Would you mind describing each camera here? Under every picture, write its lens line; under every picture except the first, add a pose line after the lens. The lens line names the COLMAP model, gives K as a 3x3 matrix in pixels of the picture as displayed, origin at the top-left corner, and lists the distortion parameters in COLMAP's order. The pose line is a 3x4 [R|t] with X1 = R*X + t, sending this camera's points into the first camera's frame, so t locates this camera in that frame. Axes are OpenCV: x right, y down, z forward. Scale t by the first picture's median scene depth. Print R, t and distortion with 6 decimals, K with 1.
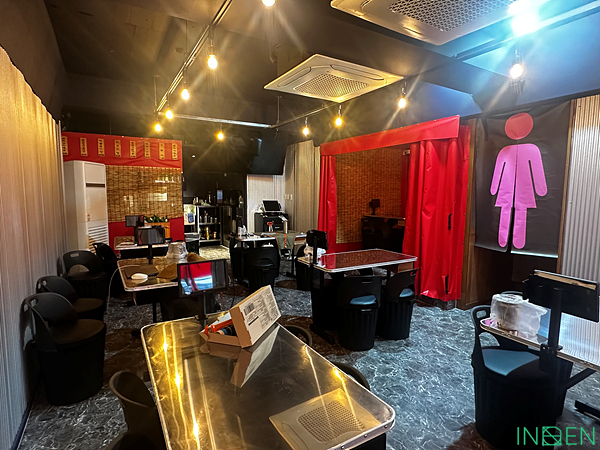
lens RADIAL K [[334.1, 0, 300.0], [0, 334.1, 225.0], [0, 0, 1]] dist [-0.000136, -0.000491]
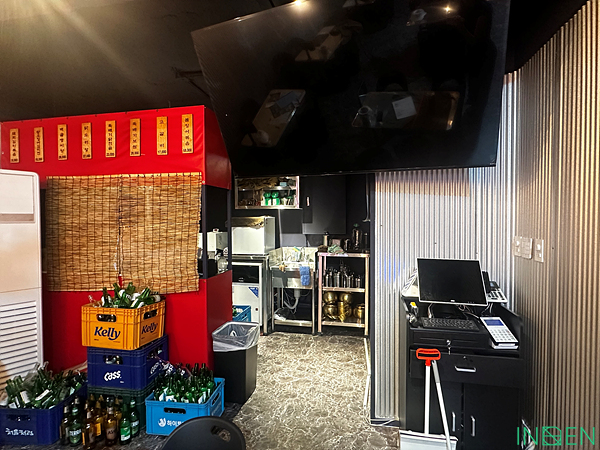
lens RADIAL K [[334.1, 0, 300.0], [0, 334.1, 225.0], [0, 0, 1]] dist [-0.000136, -0.000491]
pose [[0.740715, 0.004312, -0.671805, 0.015352], [-0.057460, 0.996722, -0.056956, -0.138746], [0.669358, 0.080790, 0.738535, 1.219689]]
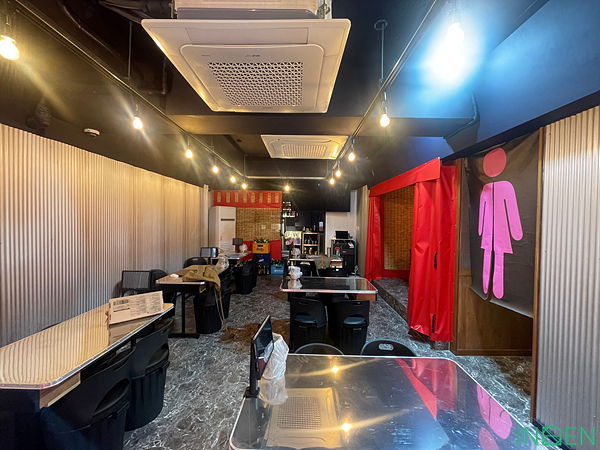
lens RADIAL K [[244.5, 0, 297.1], [0, 244.5, 223.6], [0, 0, 1]] dist [-0.001877, -0.000128]
pose [[0.853799, 0.015714, -0.520366, 0.458745], [-0.061016, 0.995676, -0.070045, -0.041398], [0.517015, 0.091555, 0.851066, 0.139408]]
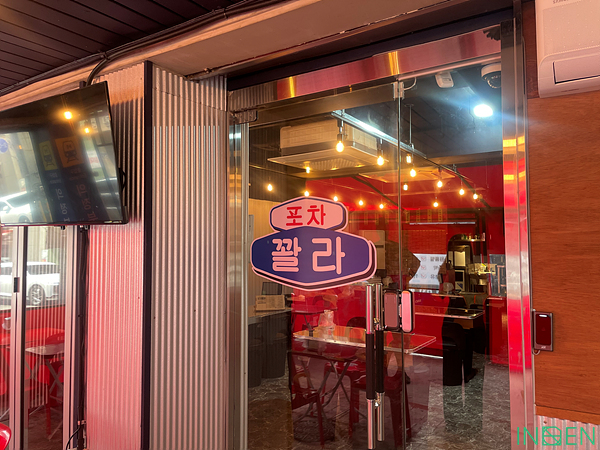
lens RADIAL K [[449.4, 0, 297.8], [0, 449.4, 220.0], [0, 0, 1]] dist [0.094367, -0.117098]
pose [[0.447977, -0.057228, -0.892212, 1.170259], [-0.082567, 0.991036, -0.105024, -0.007034], [0.890224, 0.120716, 0.439236, -0.137512]]
